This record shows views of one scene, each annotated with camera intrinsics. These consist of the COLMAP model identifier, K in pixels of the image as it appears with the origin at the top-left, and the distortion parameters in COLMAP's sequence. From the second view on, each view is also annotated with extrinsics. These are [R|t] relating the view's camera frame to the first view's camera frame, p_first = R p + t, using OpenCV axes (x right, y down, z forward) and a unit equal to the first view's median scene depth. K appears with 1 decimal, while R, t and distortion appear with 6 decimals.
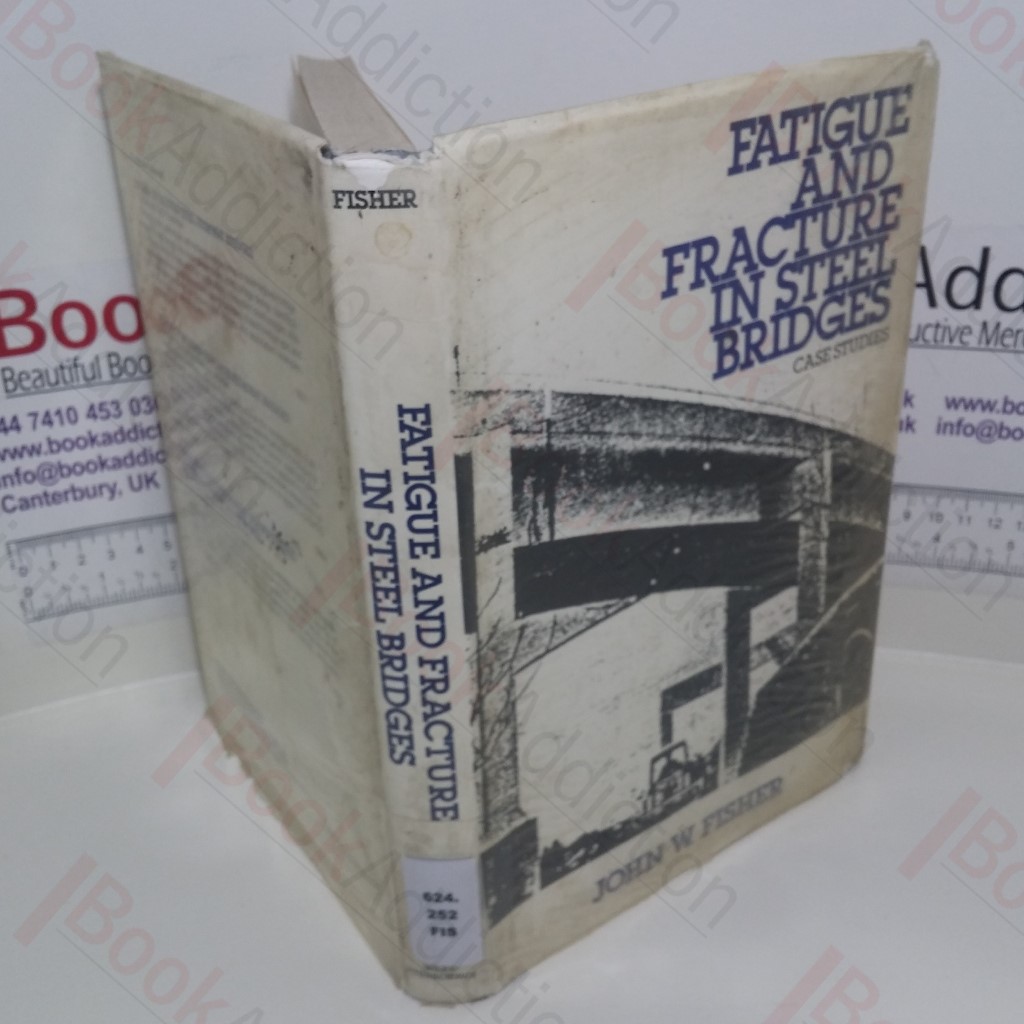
lens RADIAL K [[1278.7, 0, 512.0], [0, 1278.7, 512.0], [0, 0, 1]] dist [-0.015750, 0.018323]
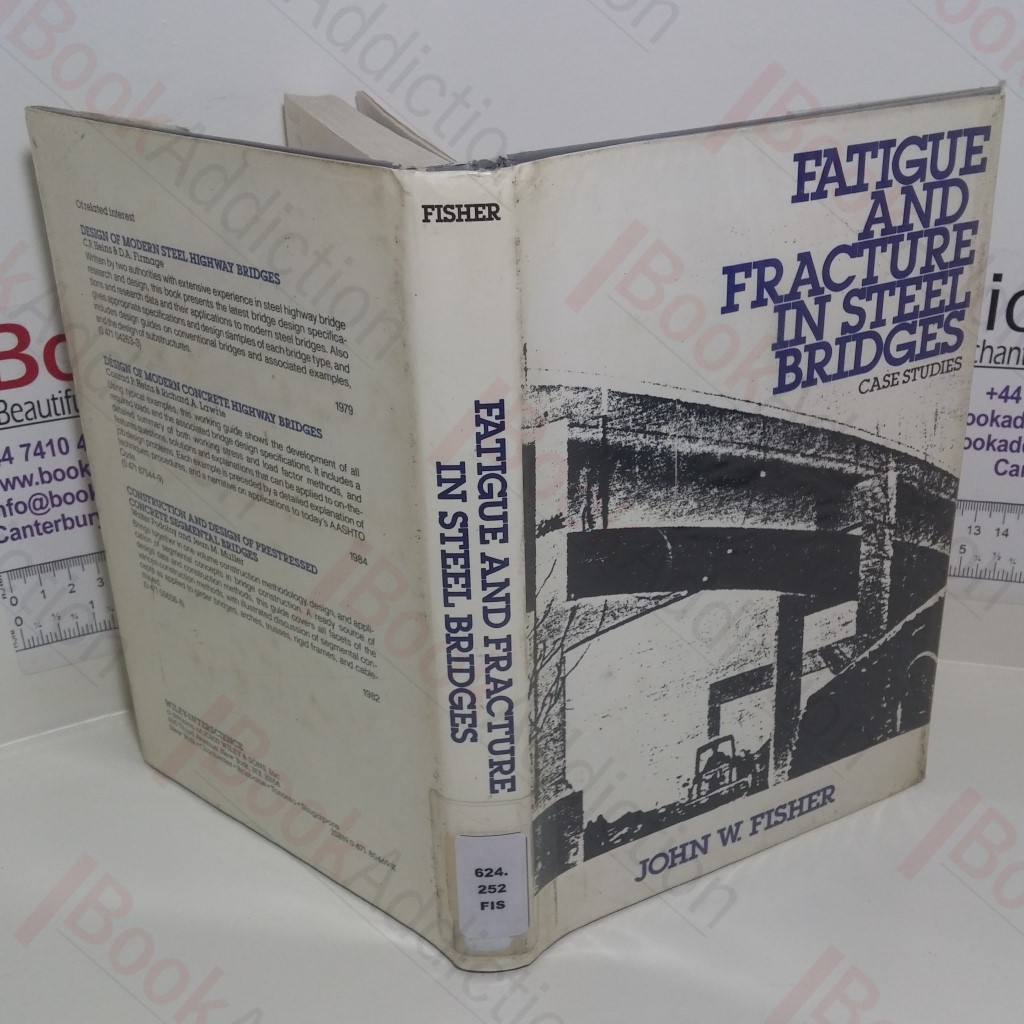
lens RADIAL K [[1278.7, 0, 512.0], [0, 1278.7, 512.0], [0, 0, 1]] dist [-0.015750, 0.018323]
pose [[0.991136, 0.058900, -0.119079, 0.073528], [-0.063266, 0.997444, -0.033215, 0.044121], [0.116819, 0.040454, 0.992329, -0.079695]]
